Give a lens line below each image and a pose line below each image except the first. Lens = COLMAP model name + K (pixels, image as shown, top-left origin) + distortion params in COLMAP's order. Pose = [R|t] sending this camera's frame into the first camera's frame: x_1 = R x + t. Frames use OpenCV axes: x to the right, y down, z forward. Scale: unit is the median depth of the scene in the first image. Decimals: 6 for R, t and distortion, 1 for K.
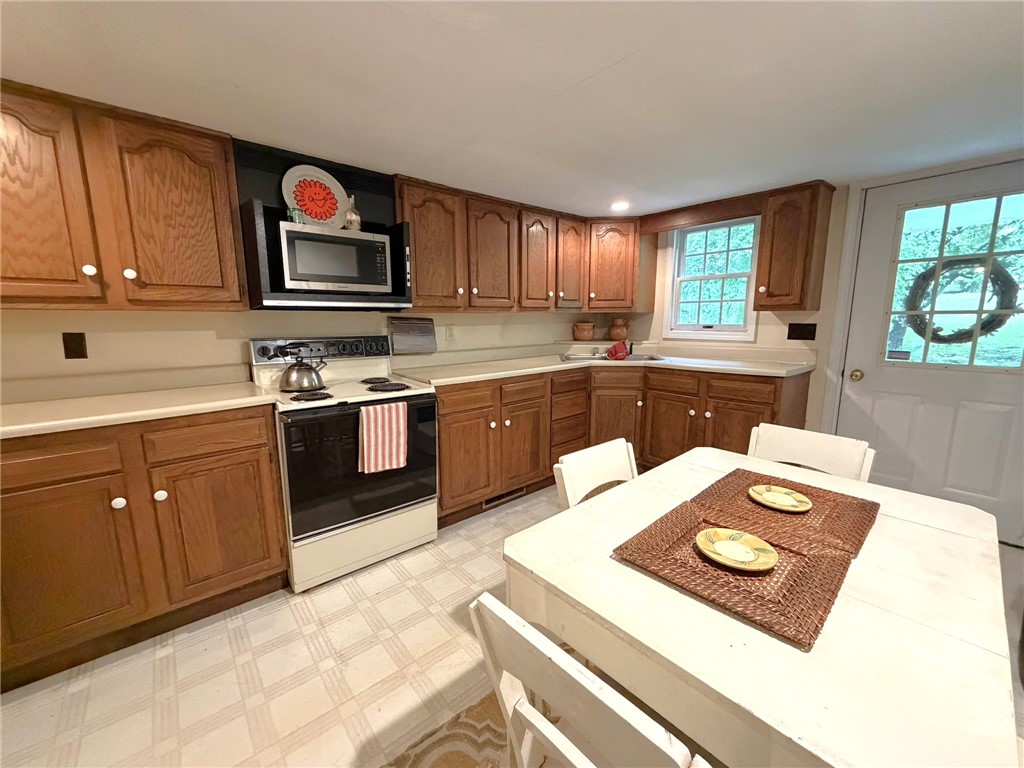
lens RADIAL K [[410.9, 0, 505.8], [0, 410.9, 385.3], [0, 0, 1]] dist [0.000841, 0.000252]
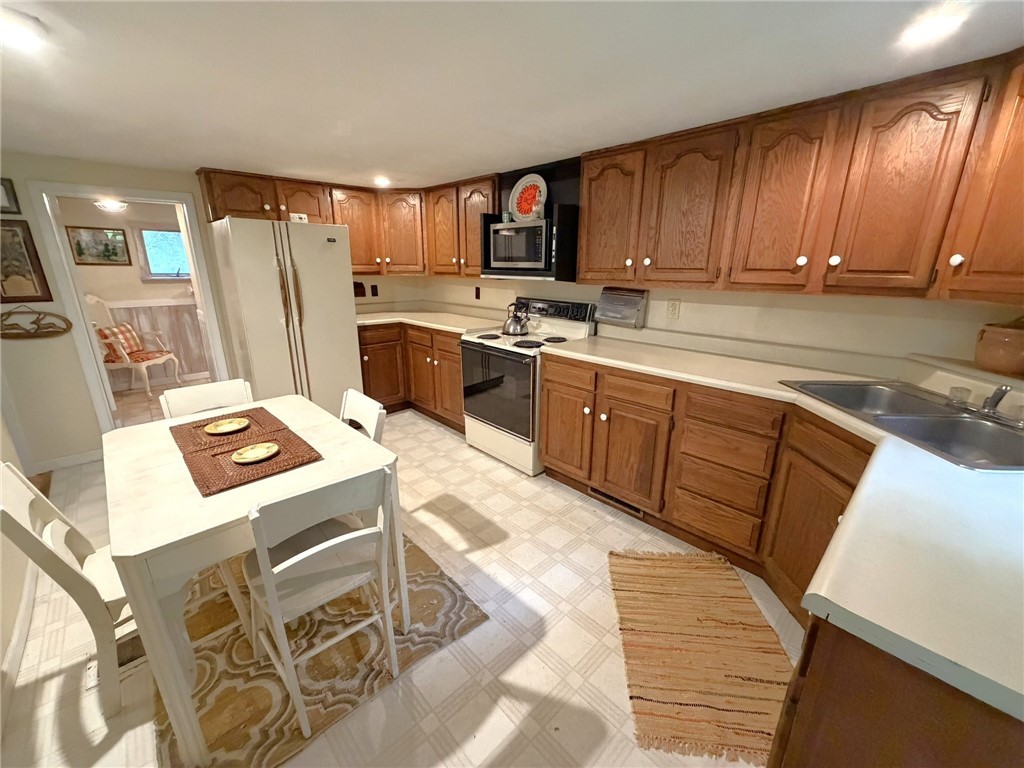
lens RADIAL K [[410.9, 0, 505.9], [0, 410.9, 385.3], [0, 0, 1]] dist [0.000841, 0.000252]
pose [[0.046133, 0.292830, -0.955051, 0.895221], [-0.163825, 0.945342, 0.281940, -0.205870], [0.985410, 0.143455, 0.091585, 0.770504]]
